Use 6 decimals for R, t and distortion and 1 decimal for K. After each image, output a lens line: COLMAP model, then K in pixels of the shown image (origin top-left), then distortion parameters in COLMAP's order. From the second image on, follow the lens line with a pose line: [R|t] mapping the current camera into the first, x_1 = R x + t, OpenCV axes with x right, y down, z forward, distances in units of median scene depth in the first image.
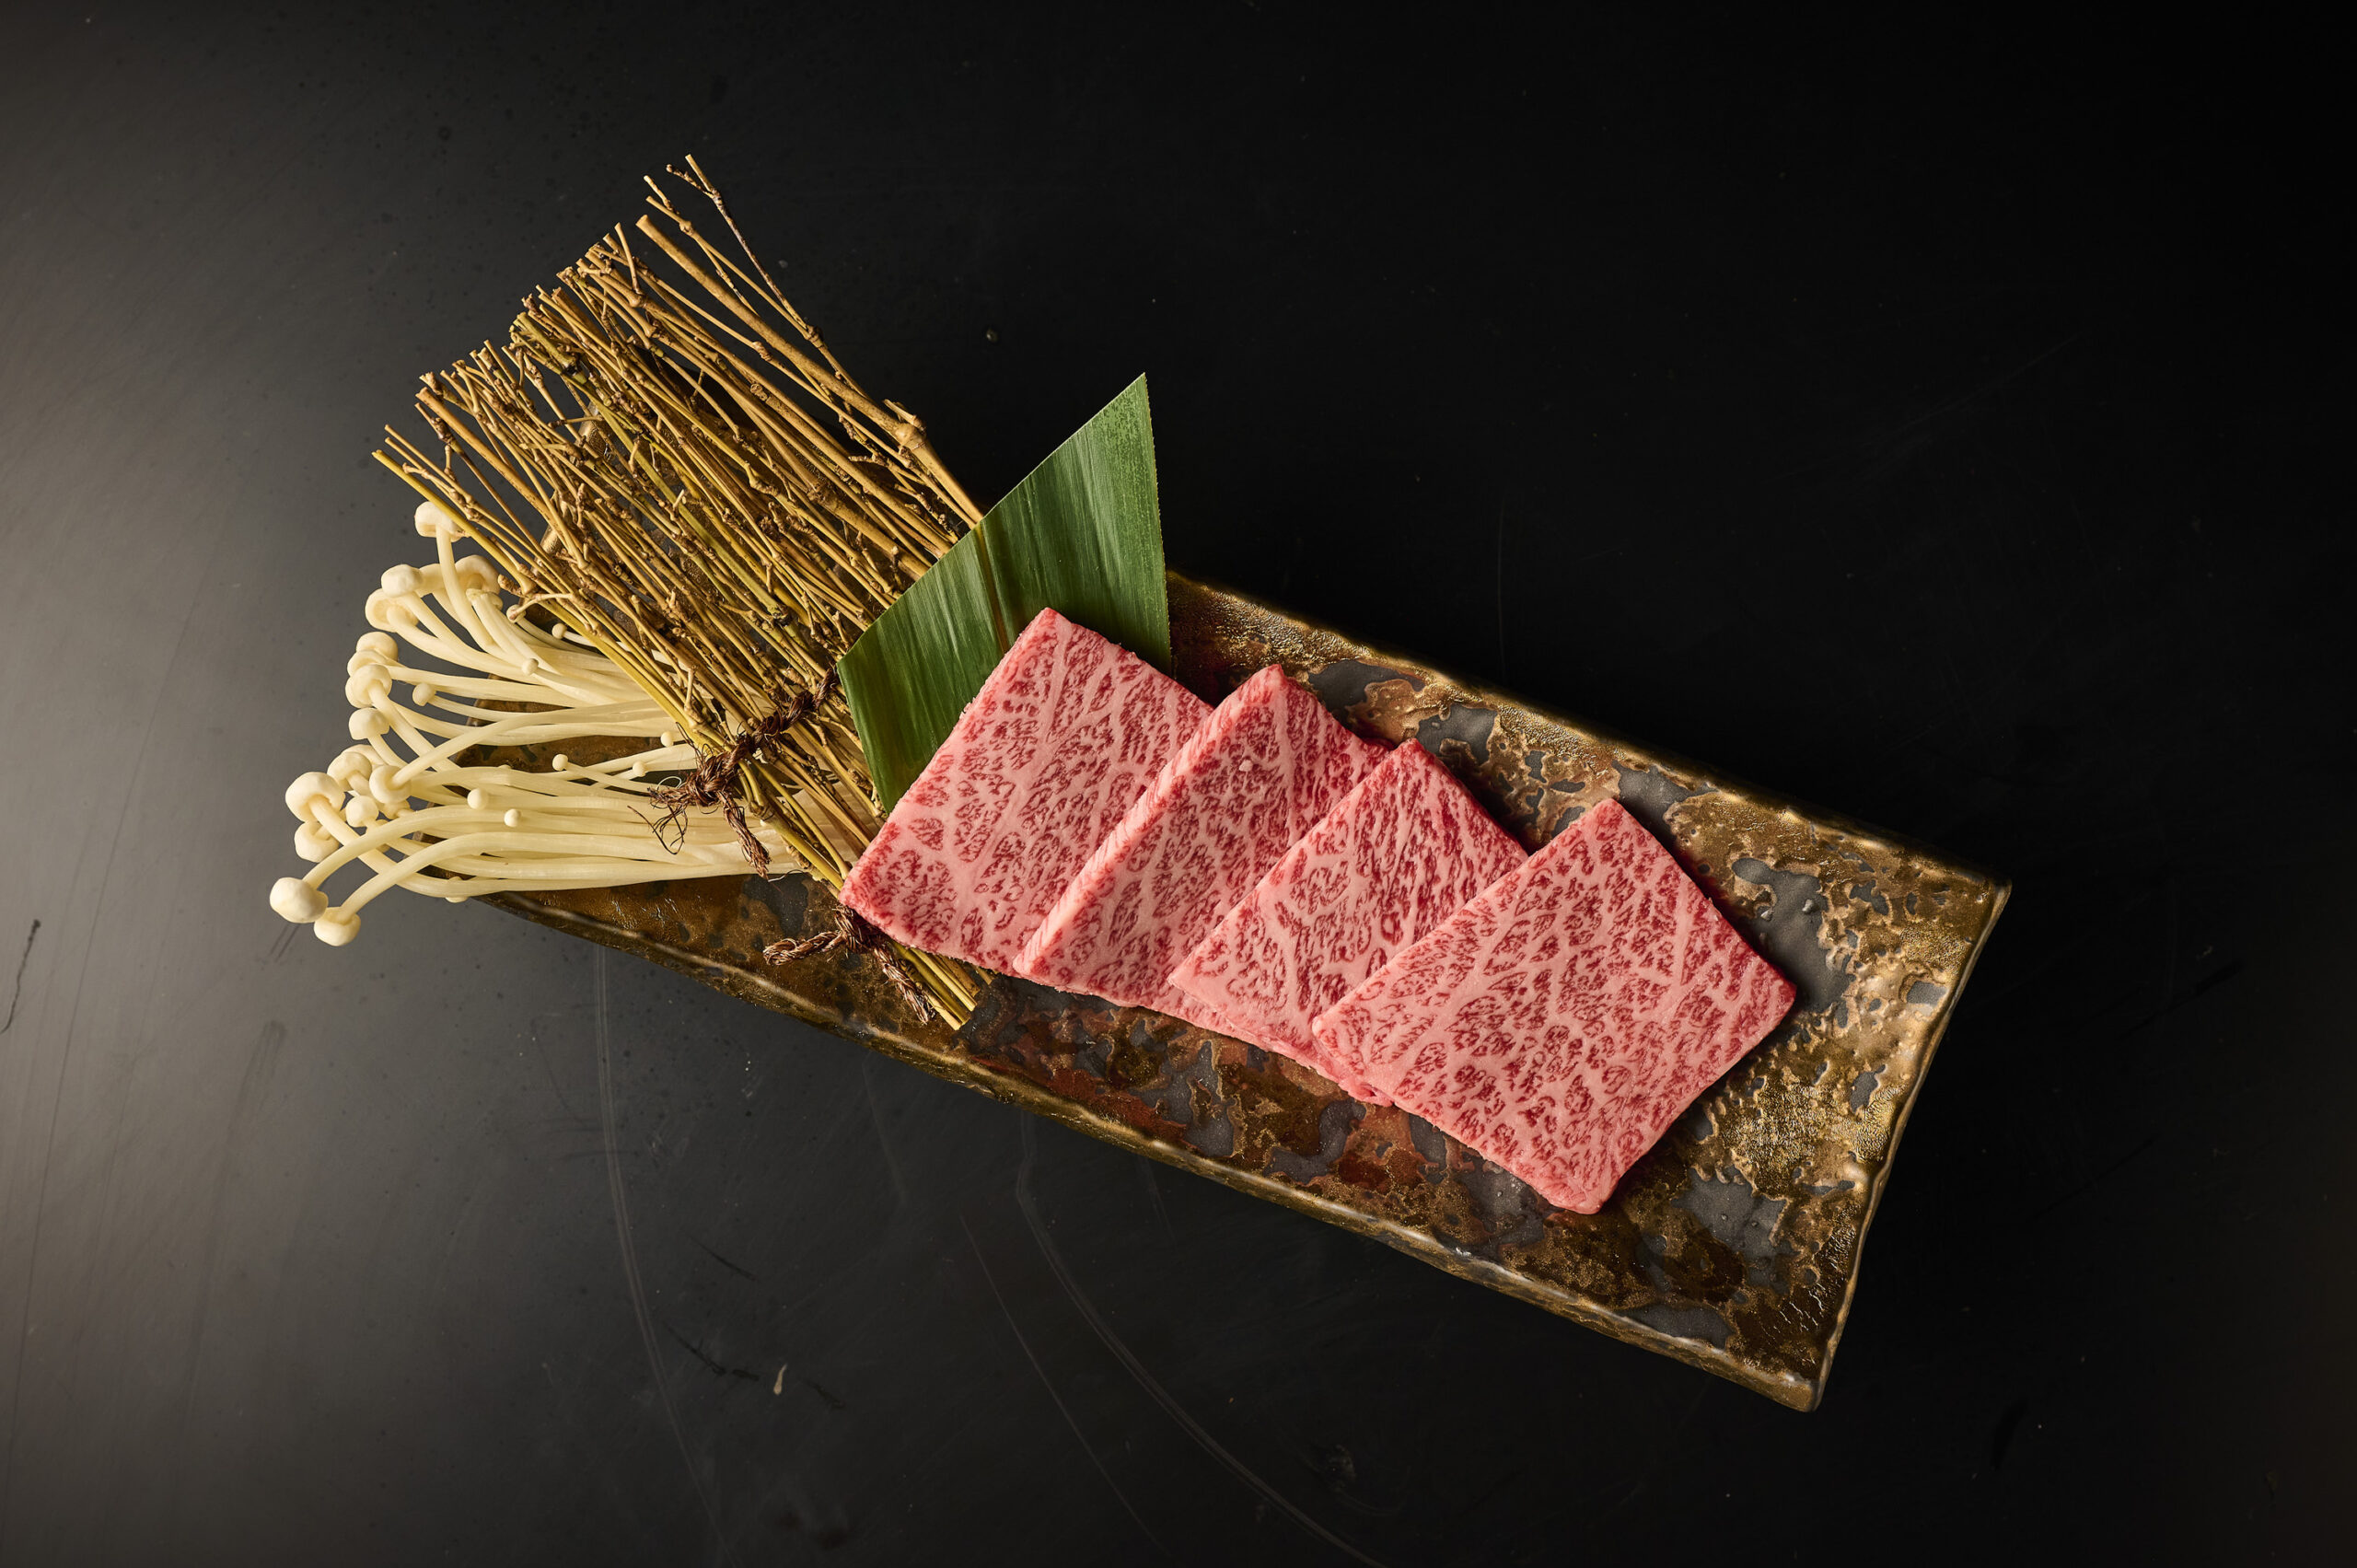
lens RADIAL K [[2812.5, 0, 1200.1], [0, 2812.5, 769.2], [0, 0, 1]] dist [0.015413, 0.000000]
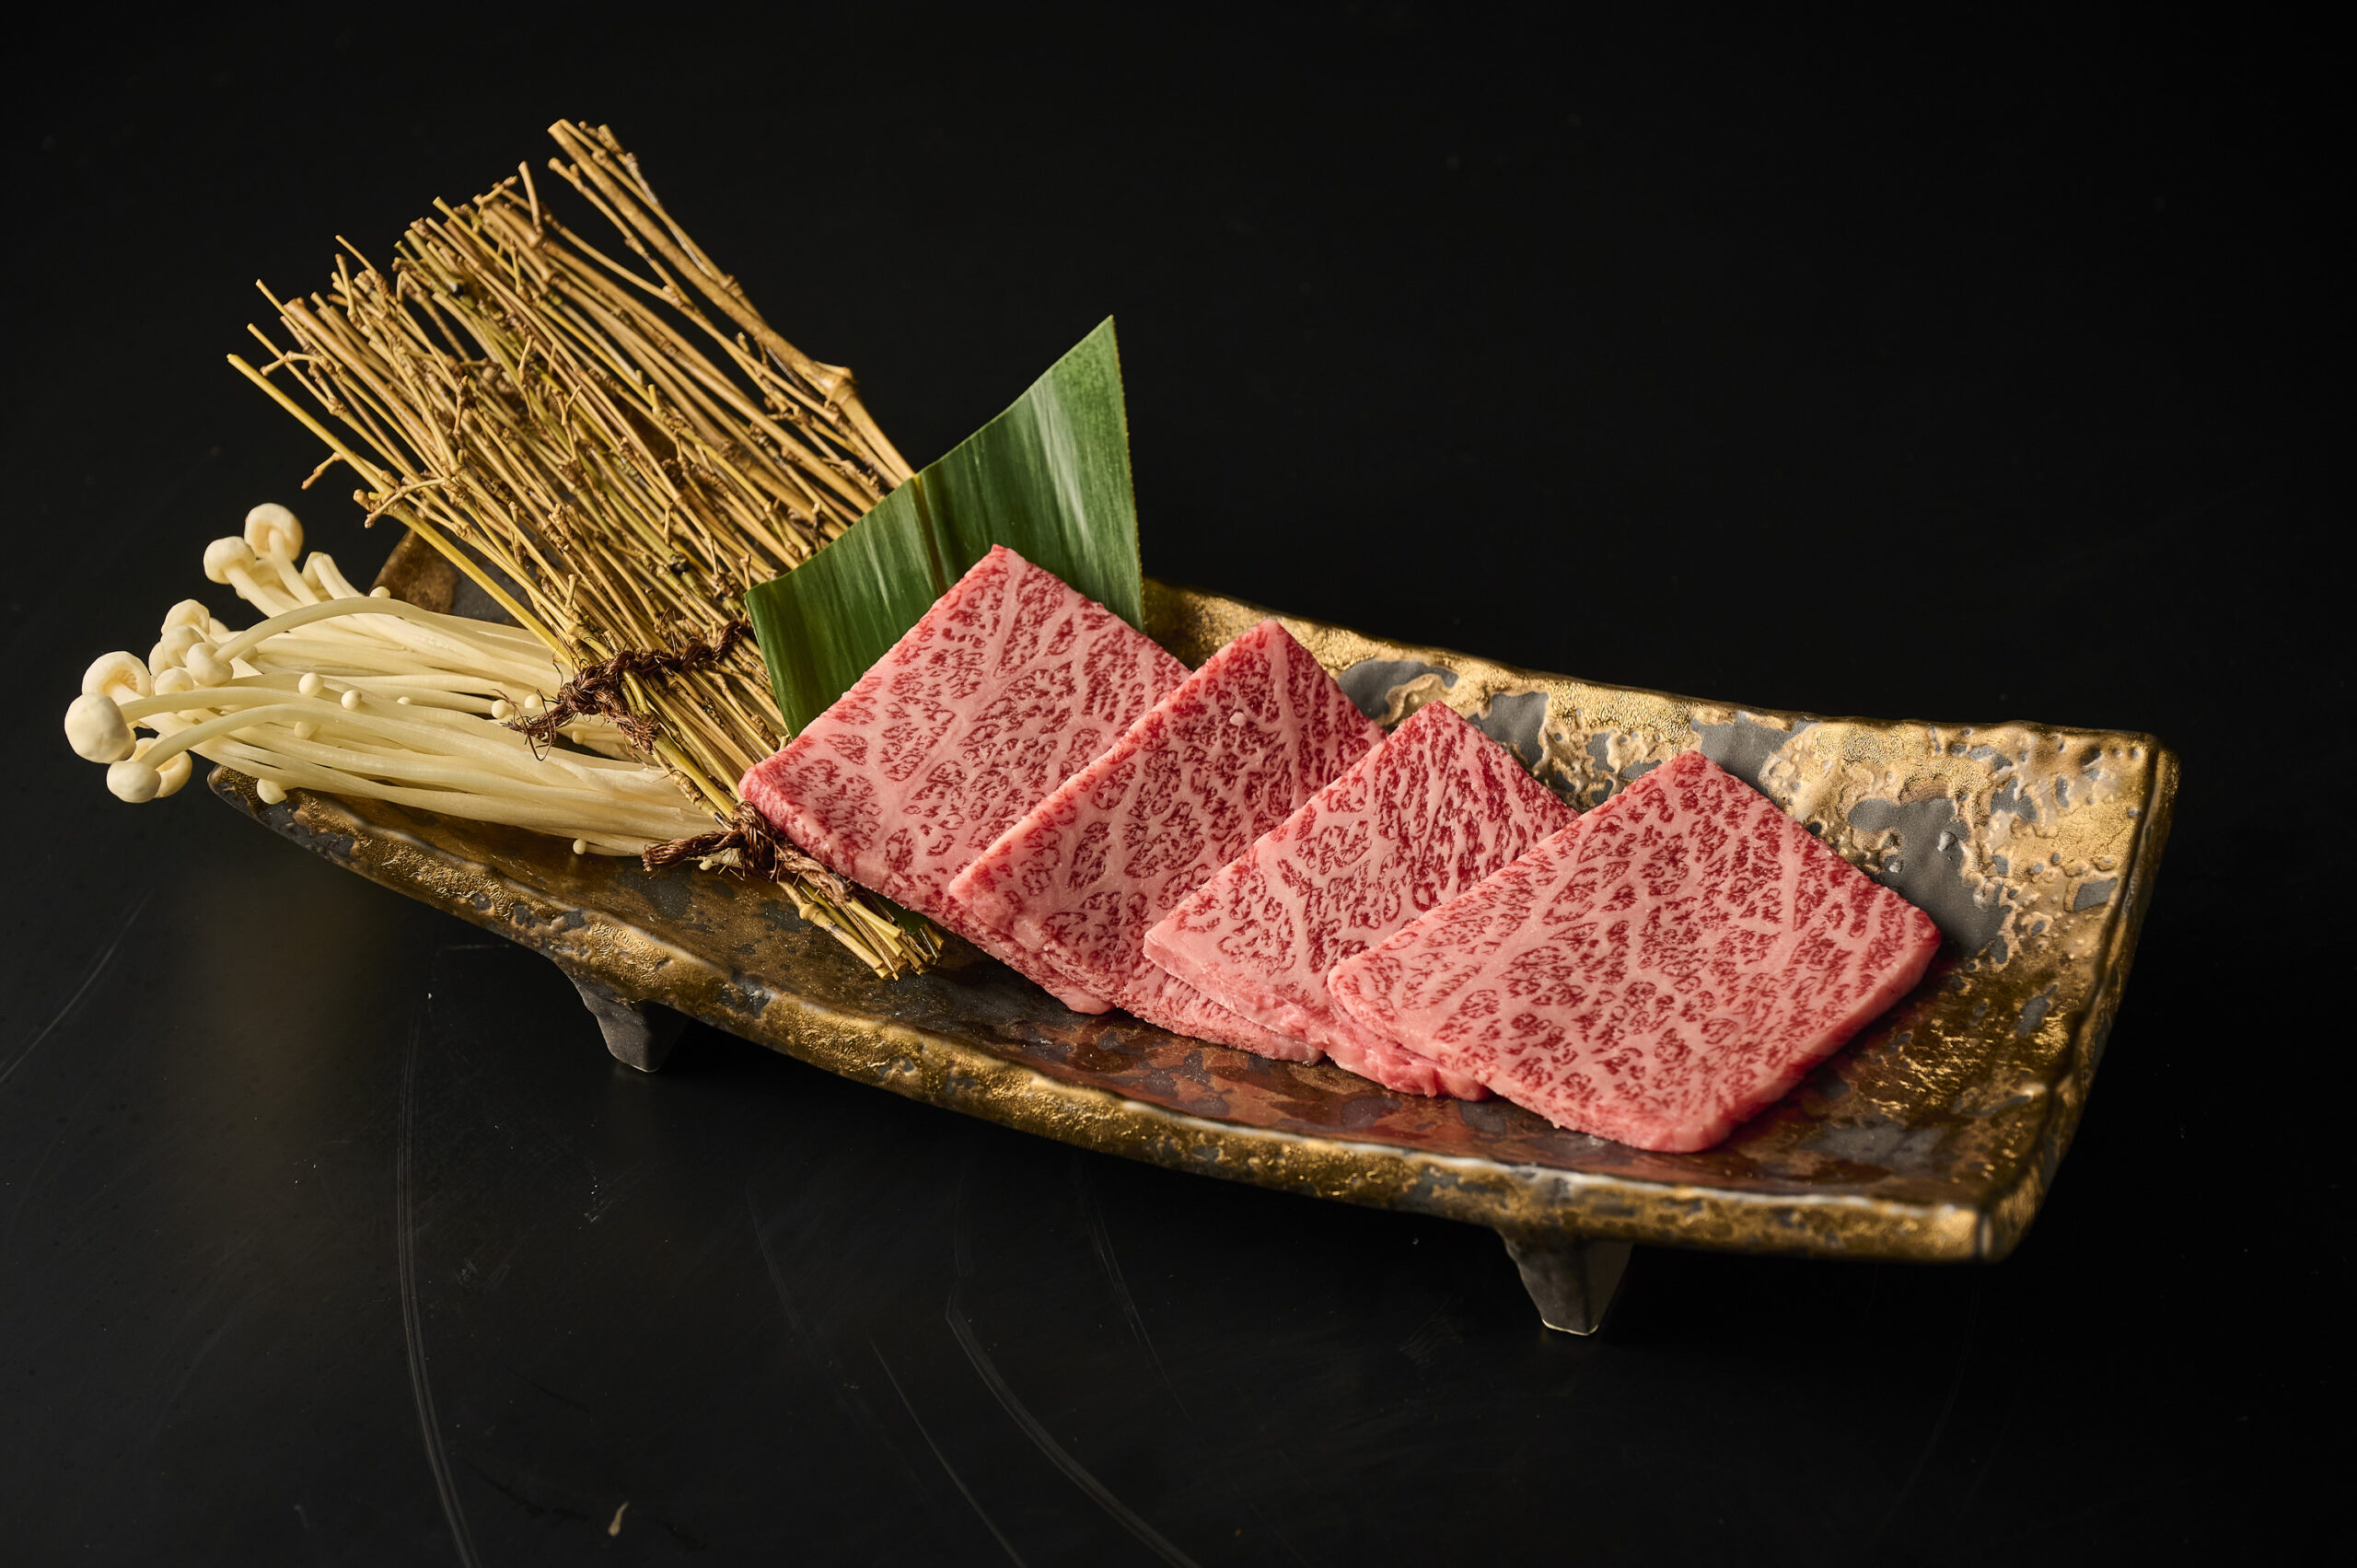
lens RADIAL K [[6630.0, 0, 1185.5], [0, 6630.0, 791.2], [0, 0, 1]] dist [0.012139, 0.000000]
pose [[0.999599, -0.024063, -0.014936, 0.029396], [0.008645, 0.761445, -0.648172, 1.264730], [0.026970, 0.647783, 0.761347, -0.451345]]
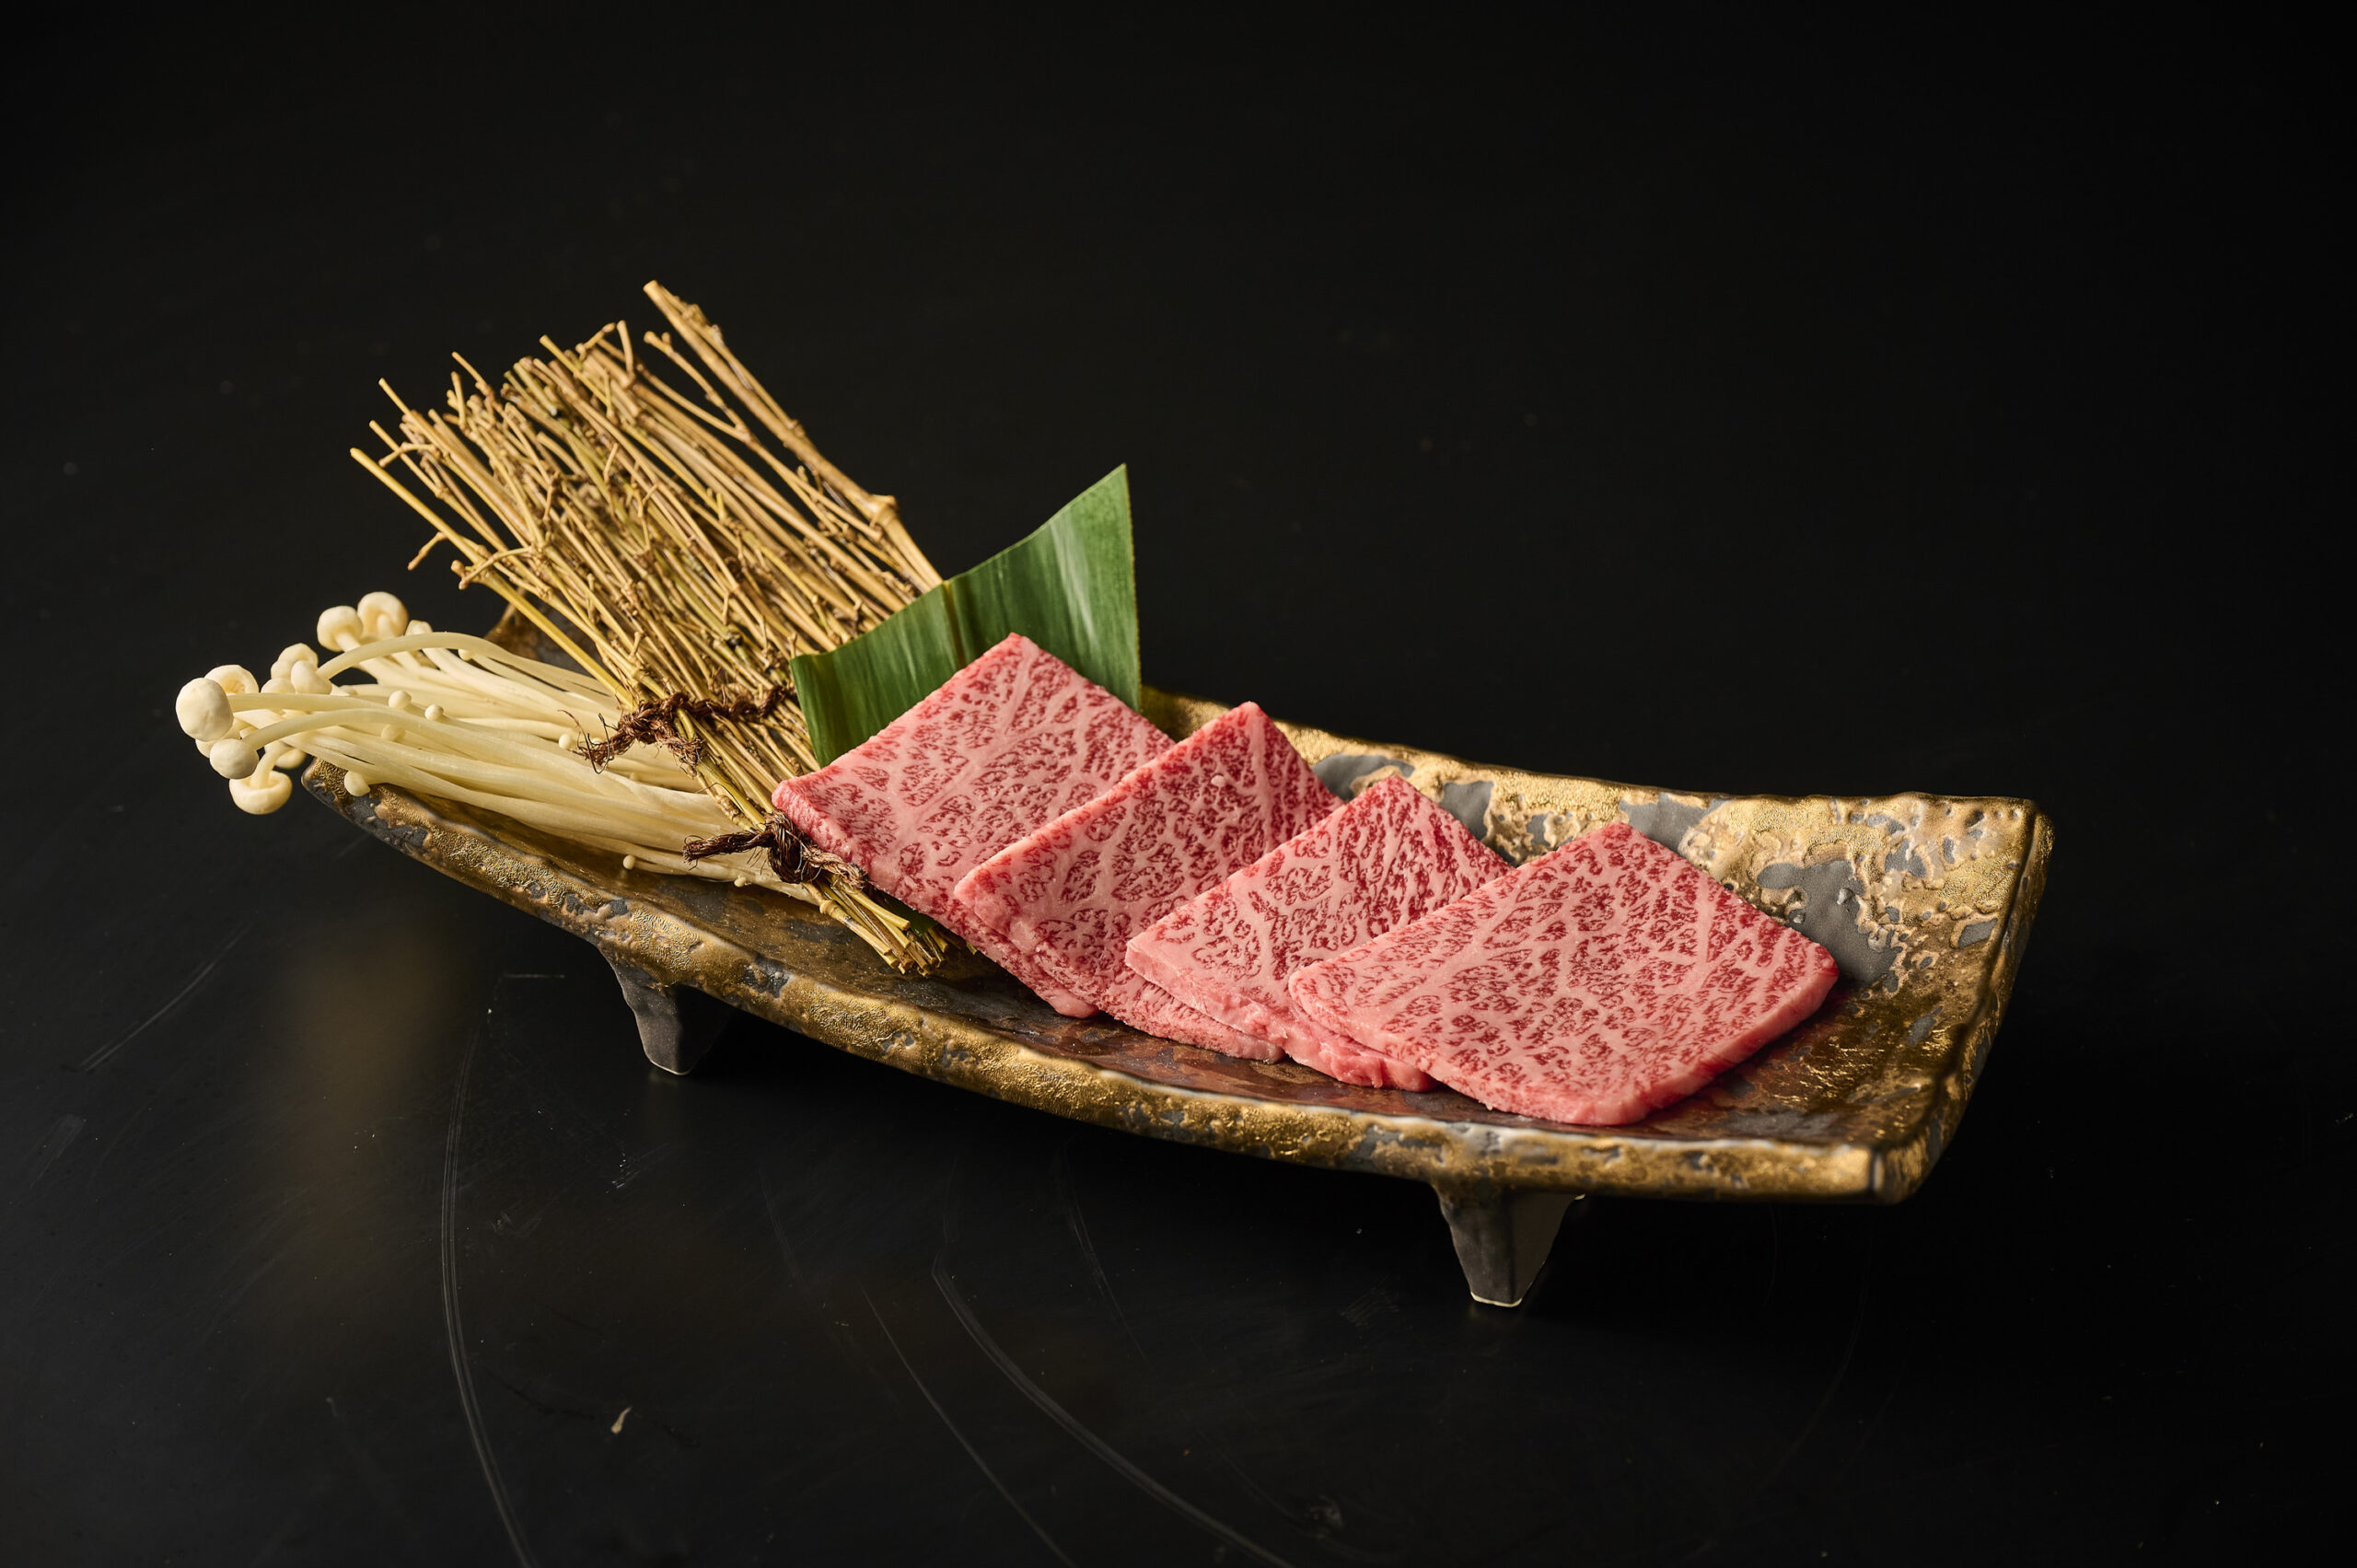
lens RADIAL K [[5131.2, 0, 1215.6], [0, 5131.2, 762.3], [0, 0, 1]] dist [0.011193, 0.000000]
pose [[0.999781, 0.014482, -0.015118, 0.040686], [-0.020861, 0.628458, -0.777564, 1.306093], [-0.001759, 0.777709, 0.628622, -0.061080]]
